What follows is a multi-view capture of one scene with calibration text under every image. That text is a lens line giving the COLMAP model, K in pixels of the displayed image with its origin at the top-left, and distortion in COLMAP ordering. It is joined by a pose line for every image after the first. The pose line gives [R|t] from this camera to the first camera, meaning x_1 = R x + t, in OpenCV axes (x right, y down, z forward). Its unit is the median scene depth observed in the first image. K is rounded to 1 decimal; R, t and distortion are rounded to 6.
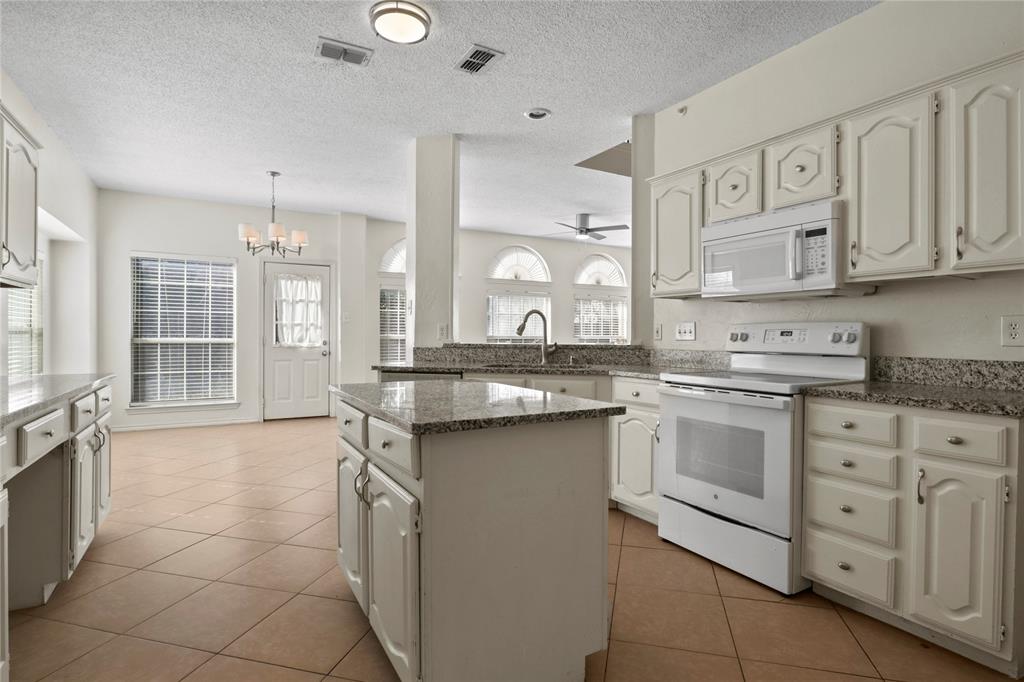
lens RADIAL K [[520.8, 0, 513.5], [0, 520.8, 338.8], [0, 0, 1]] dist [-0.035714, 0.015904]
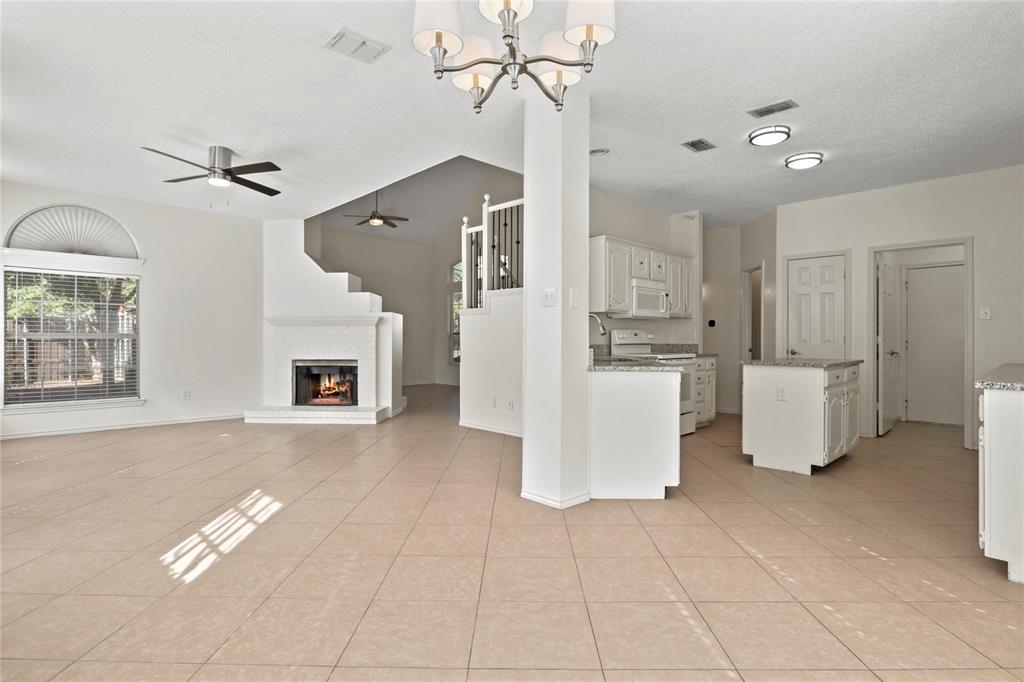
lens RADIAL K [[520.8, 0, 513.5], [0, 520.8, 338.8], [0, 0, 1]] dist [-0.035714, 0.015904]
pose [[-0.243683, -0.003041, 0.969850, -1.328619], [0.003503, 0.999986, 0.004015, -0.003395], [-0.969849, 0.004375, -0.243669, 1.831538]]
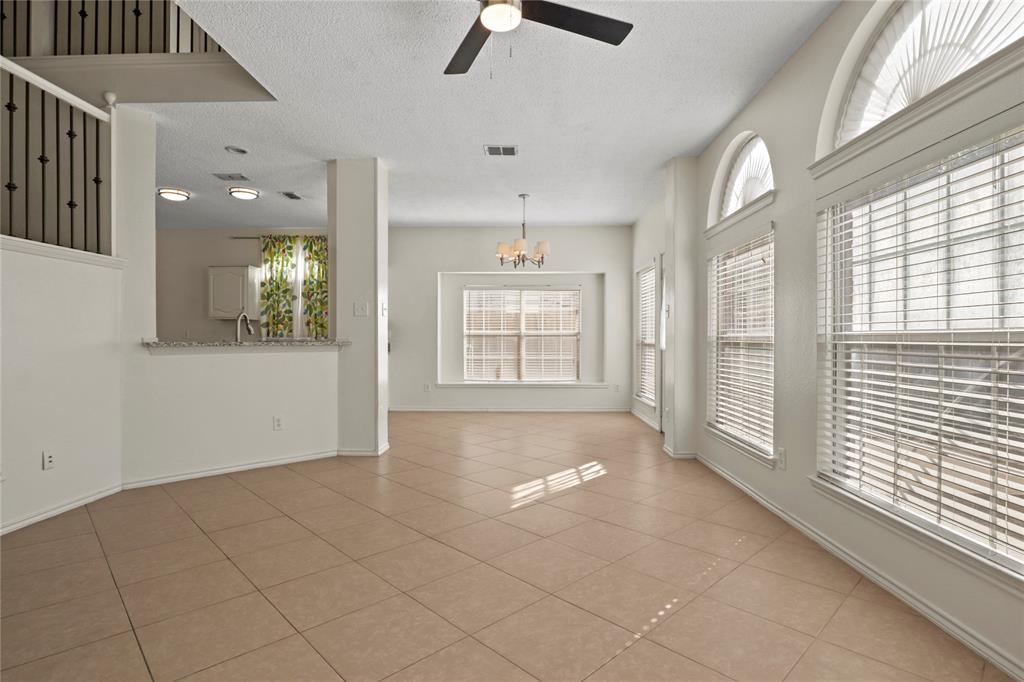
lens RADIAL K [[520.8, 0, 513.5], [0, 520.8, 338.8], [0, 0, 1]] dist [-0.035714, 0.015904]
pose [[-0.516765, -0.003663, -0.856119, 0.898833], [-0.009866, 0.999950, 0.001677, -0.003922], [0.856070, 0.009313, -0.516775, 2.672763]]
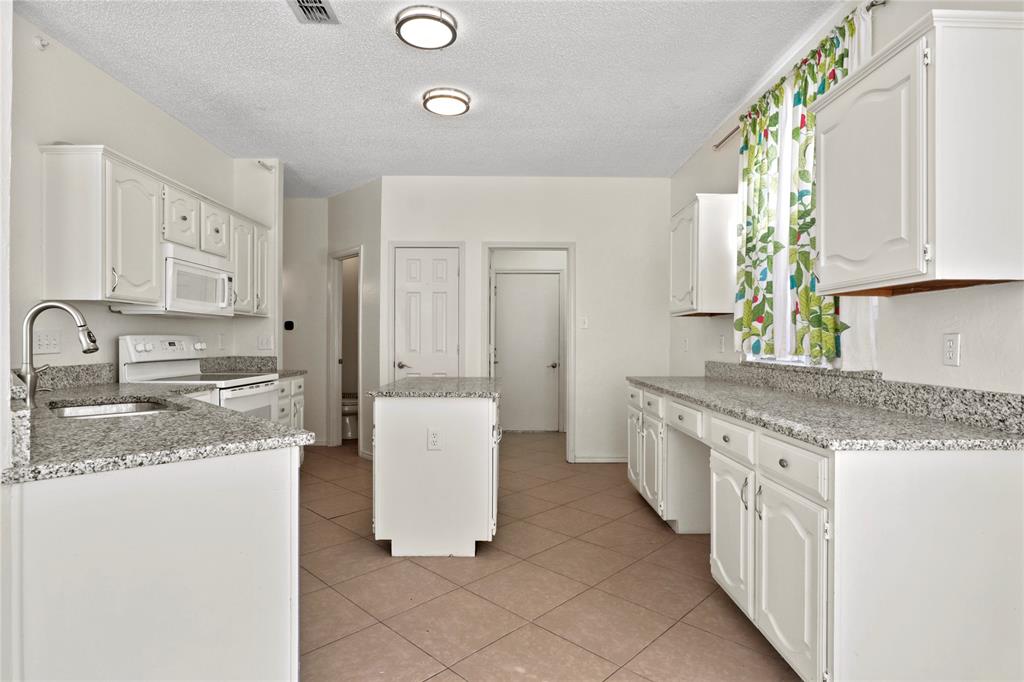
lens RADIAL K [[531.7, 0, 514.3], [0, 531.7, 344.9], [0, 0, 1]] dist [-0.030289, 0.010615]
pose [[-0.873518, -0.010893, 0.486669, -0.733122], [-0.003752, 0.999871, 0.015647, -0.028379], [-0.486777, 0.011842, -0.873446, 1.535995]]
